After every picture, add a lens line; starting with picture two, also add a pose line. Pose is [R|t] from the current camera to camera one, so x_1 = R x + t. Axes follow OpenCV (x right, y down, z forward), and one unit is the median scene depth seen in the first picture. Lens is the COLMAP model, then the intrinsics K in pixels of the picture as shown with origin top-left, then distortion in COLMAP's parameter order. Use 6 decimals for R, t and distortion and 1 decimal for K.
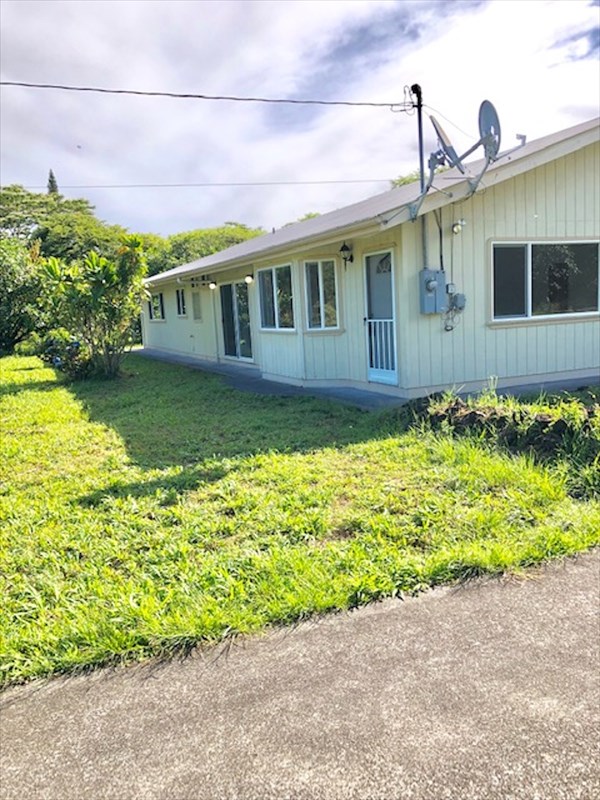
lens RADIAL K [[673.2, 0, 303.3], [0, 673.2, 387.4], [0, 0, 1]] dist [0.054690, -0.049962]
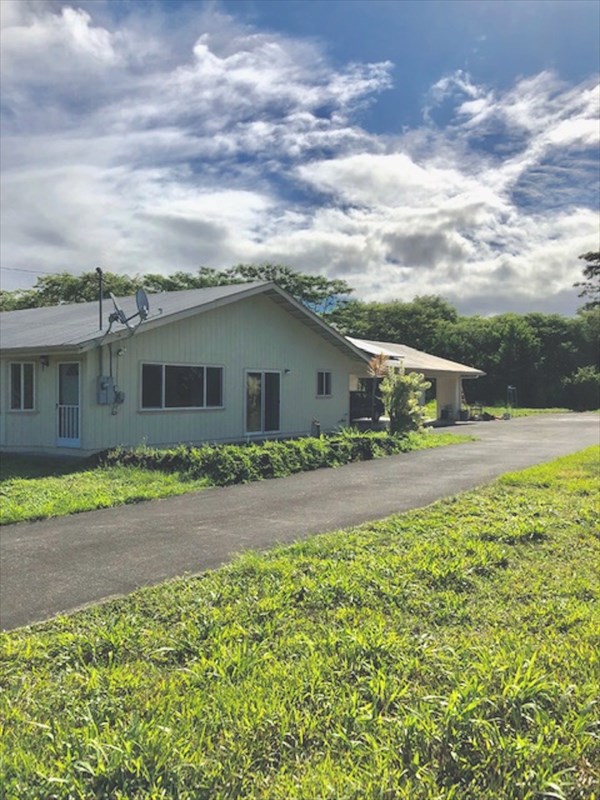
lens RADIAL K [[673.2, 0, 303.3], [0, 673.2, 387.4], [0, 0, 1]] dist [0.054690, -0.049962]
pose [[0.864164, 0.057613, 0.499901, -0.207477], [0.011476, 0.990910, -0.134039, 0.074324], [-0.503079, 0.121569, 0.855647, -0.621307]]
